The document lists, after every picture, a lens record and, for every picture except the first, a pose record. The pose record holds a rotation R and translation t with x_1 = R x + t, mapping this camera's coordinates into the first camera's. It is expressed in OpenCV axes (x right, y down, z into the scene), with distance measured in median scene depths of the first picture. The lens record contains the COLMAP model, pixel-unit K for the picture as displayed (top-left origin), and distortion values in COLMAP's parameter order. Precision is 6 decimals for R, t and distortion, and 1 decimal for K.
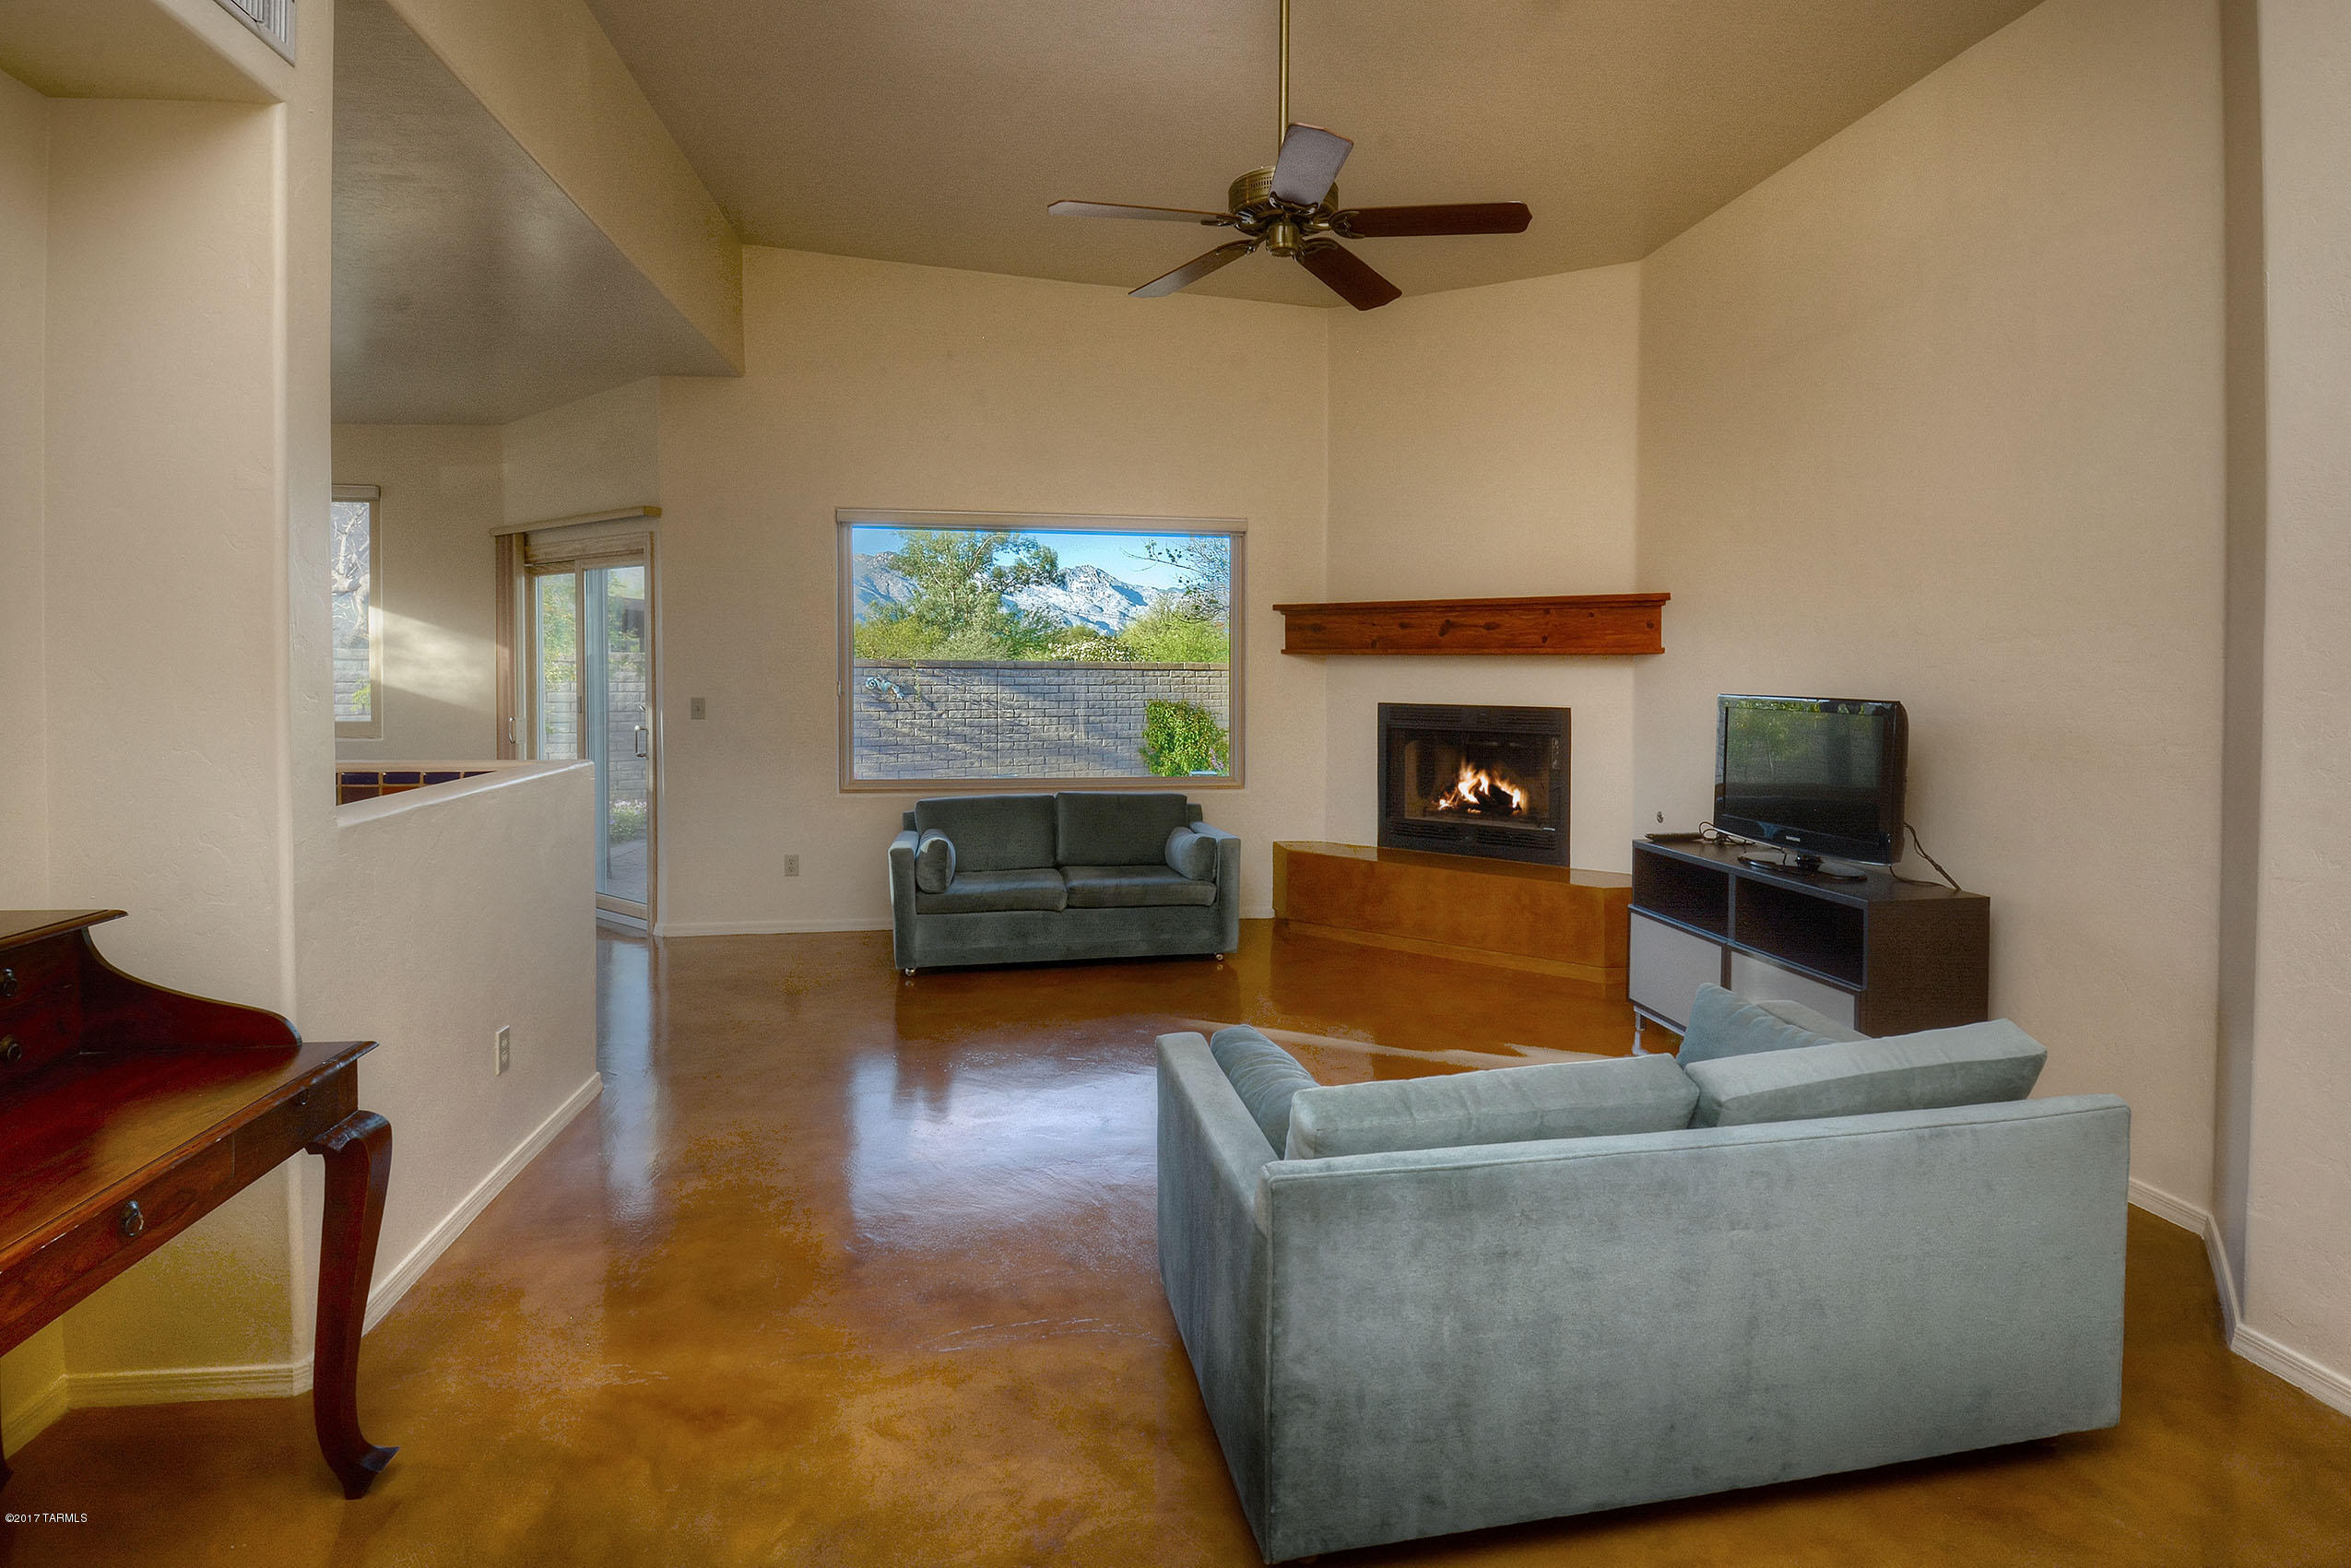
lens RADIAL K [[1199.7, 0, 1209.0], [0, 1199.7, 689.0], [0, 0, 1]] dist [0.003158, -0.015359]
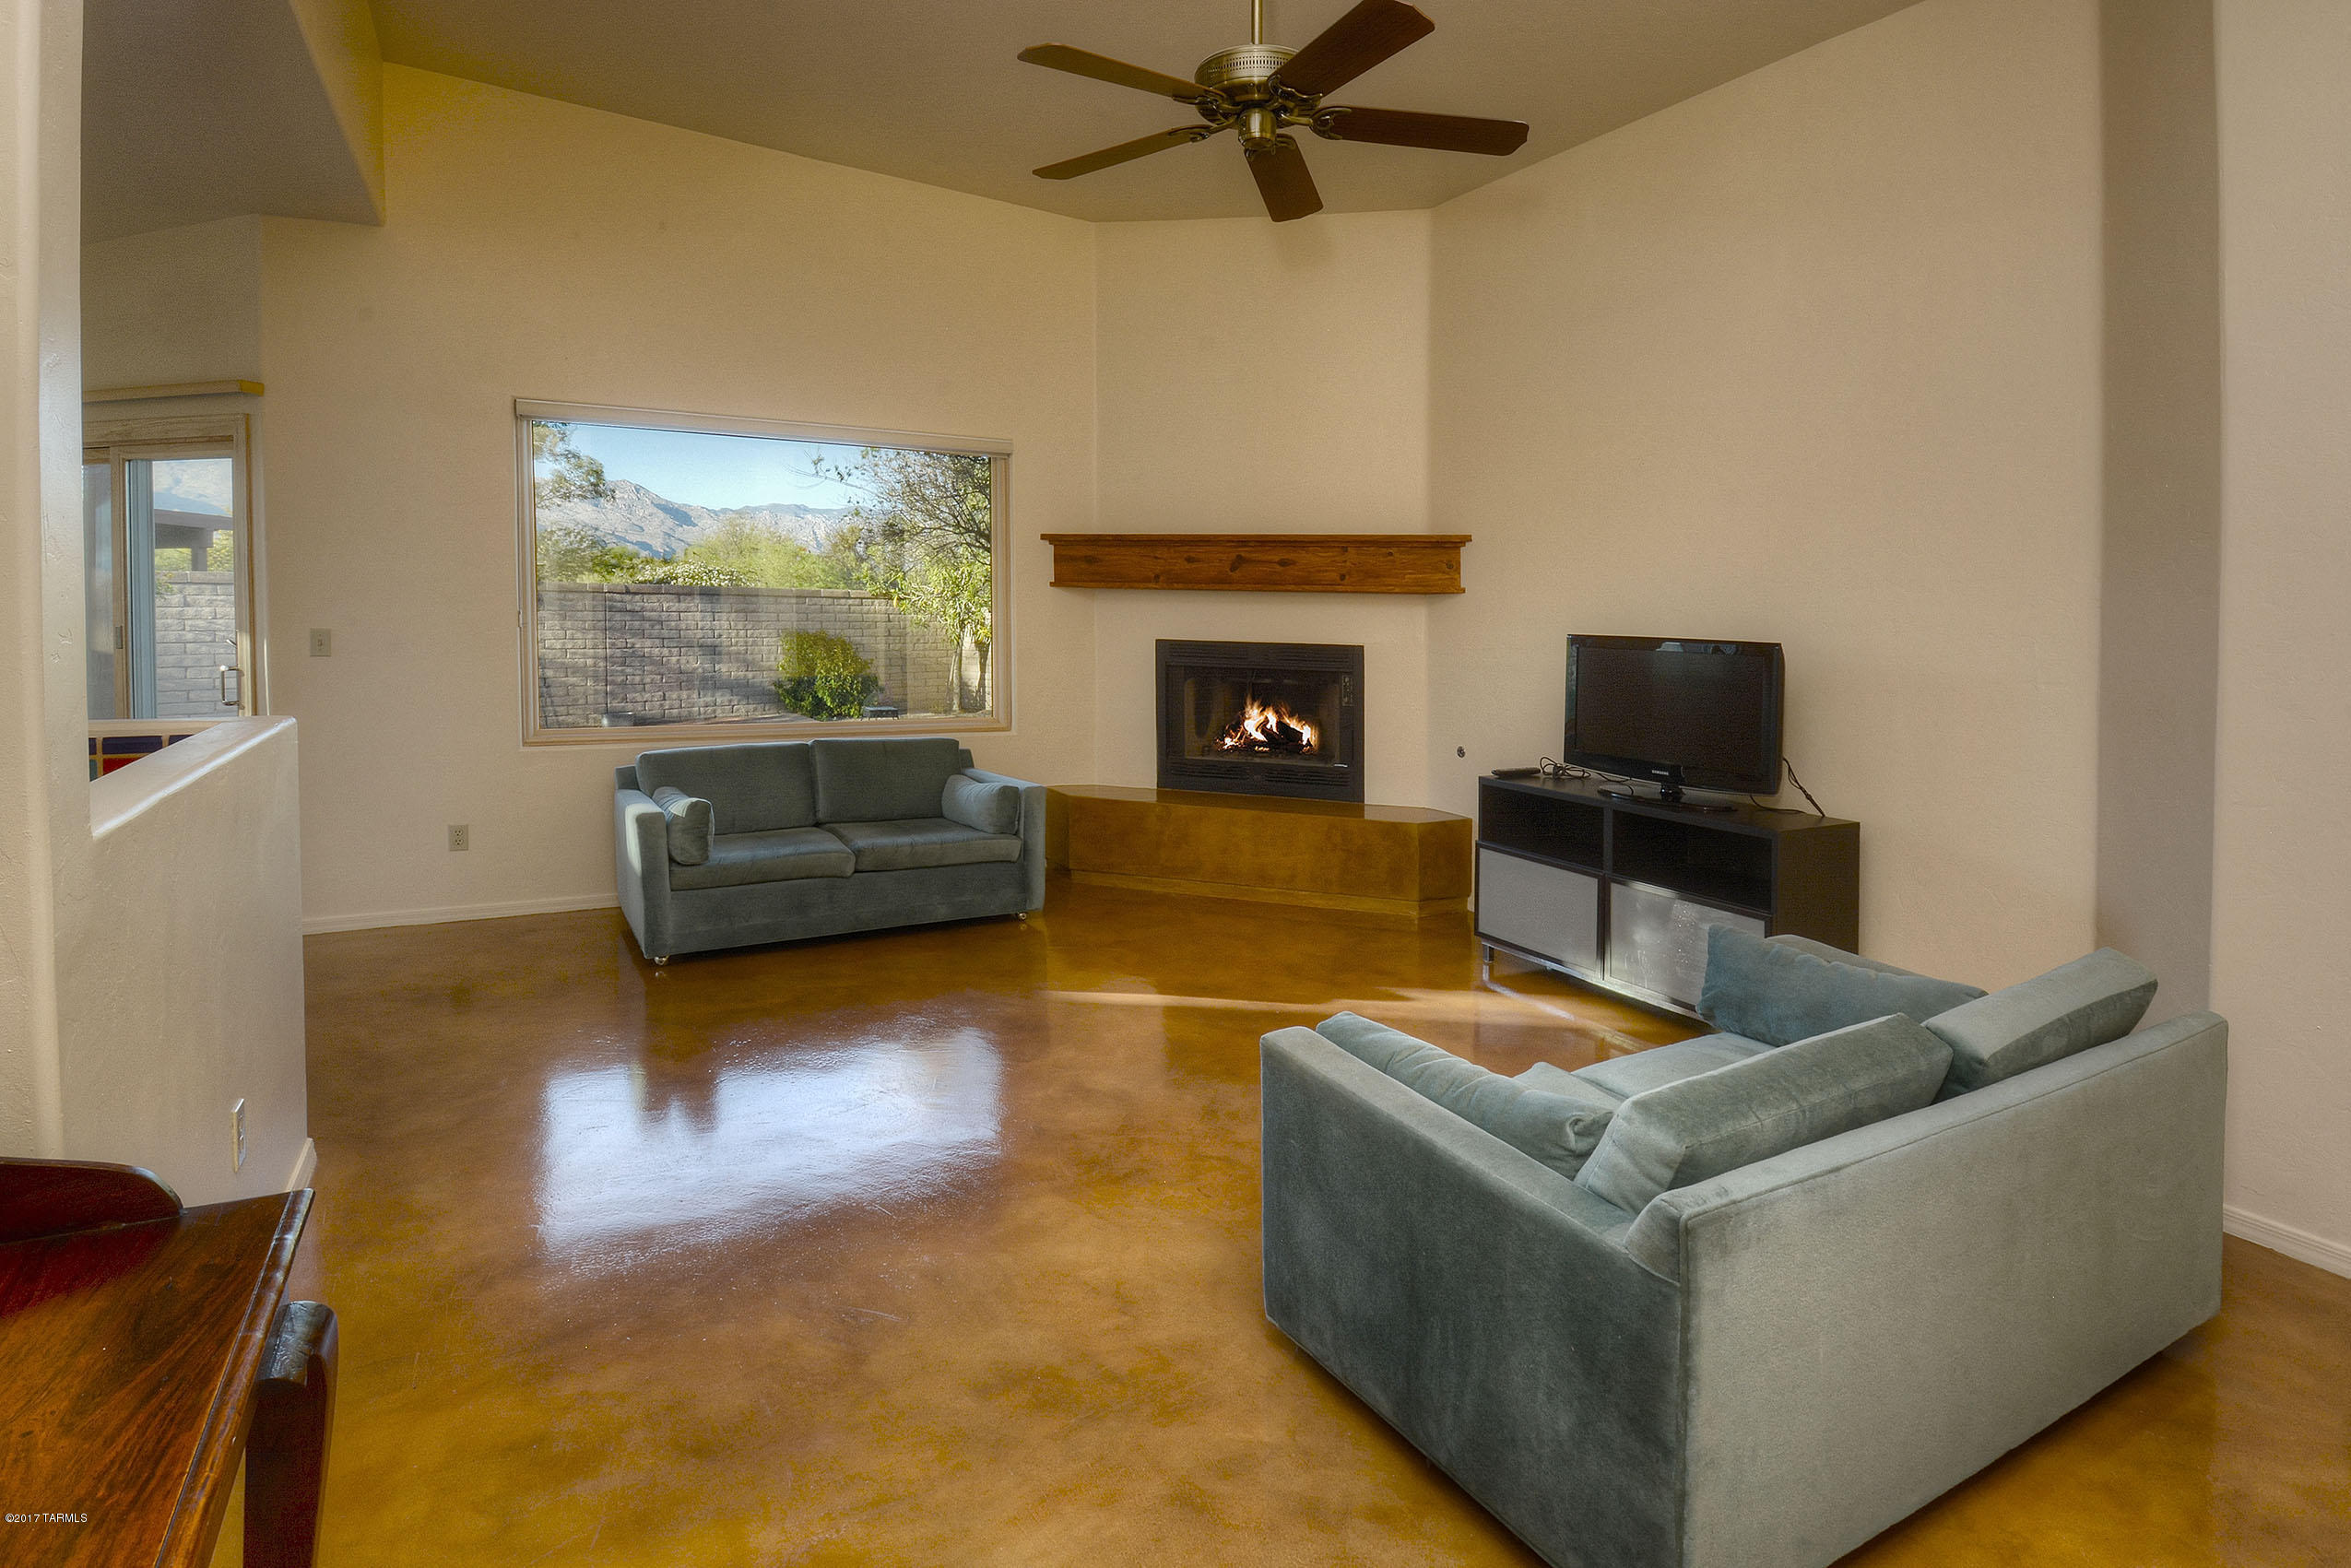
lens RADIAL K [[1199.7, 0, 1166.0], [0, 1199.7, 636.6], [0, 0, 1]] dist [0.003158, -0.015359]
pose [[0.948567, 0.003600, 0.316555, -0.180112], [-0.008369, 0.999871, 0.013708, -0.003536], [-0.316465, -0.015652, 0.948475, 0.100925]]
